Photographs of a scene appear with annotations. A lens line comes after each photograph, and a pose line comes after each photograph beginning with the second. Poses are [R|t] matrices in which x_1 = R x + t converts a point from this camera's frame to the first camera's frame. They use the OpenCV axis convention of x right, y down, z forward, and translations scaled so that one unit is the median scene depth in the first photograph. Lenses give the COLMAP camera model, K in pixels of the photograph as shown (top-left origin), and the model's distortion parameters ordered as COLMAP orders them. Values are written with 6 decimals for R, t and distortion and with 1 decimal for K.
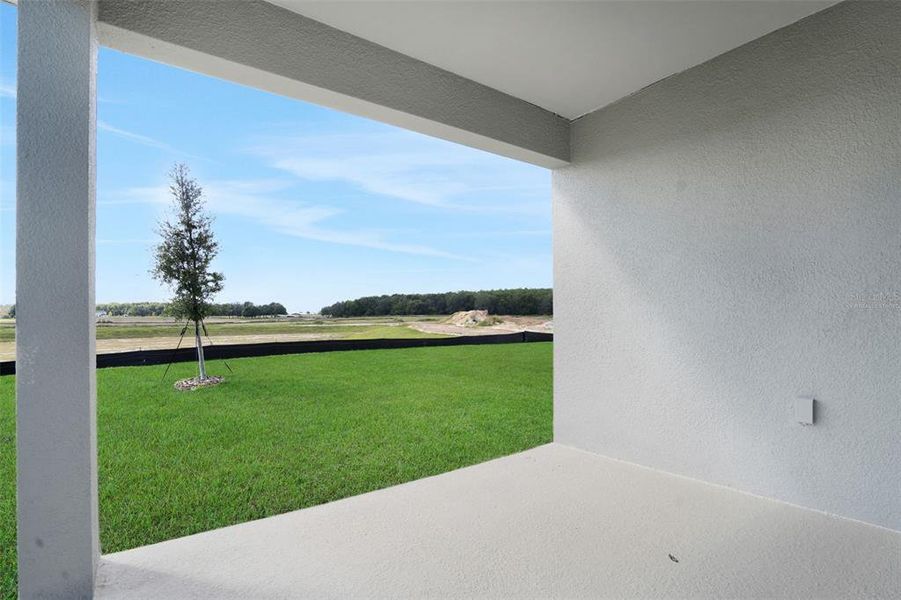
lens RADIAL K [[429.4, 0, 441.4], [0, 429.4, 325.7], [0, 0, 1]] dist [-0.036491, 0.001599]
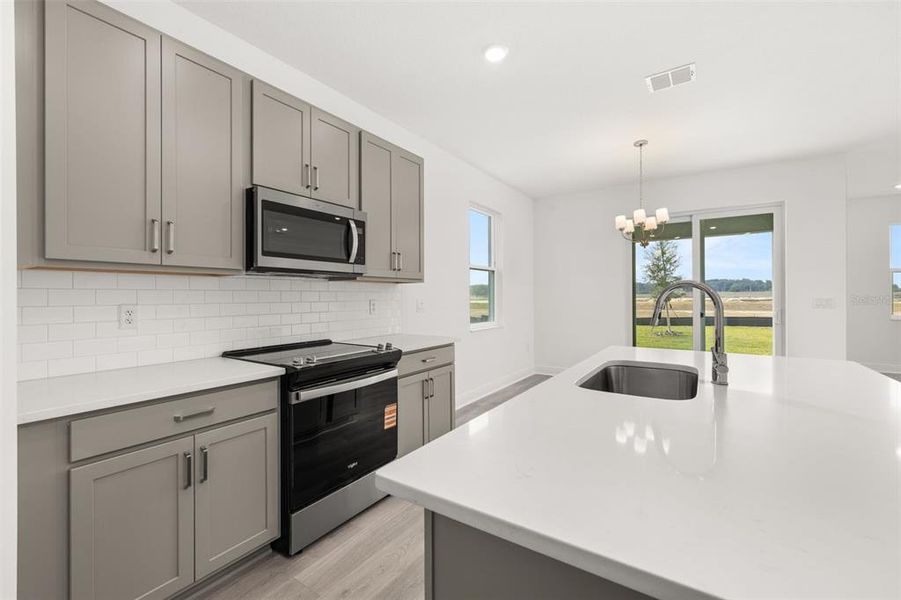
lens RADIAL K [[382.3, 0, 453.3], [0, 382.3, 295.3], [0, 0, 1]] dist [0.003802, 0.000505]
pose [[0.342591, -0.001582, -0.939483, 0.296912], [-0.008708, 0.999950, -0.004859, -0.012839], [0.939444, 0.009845, 0.342560, -0.198250]]
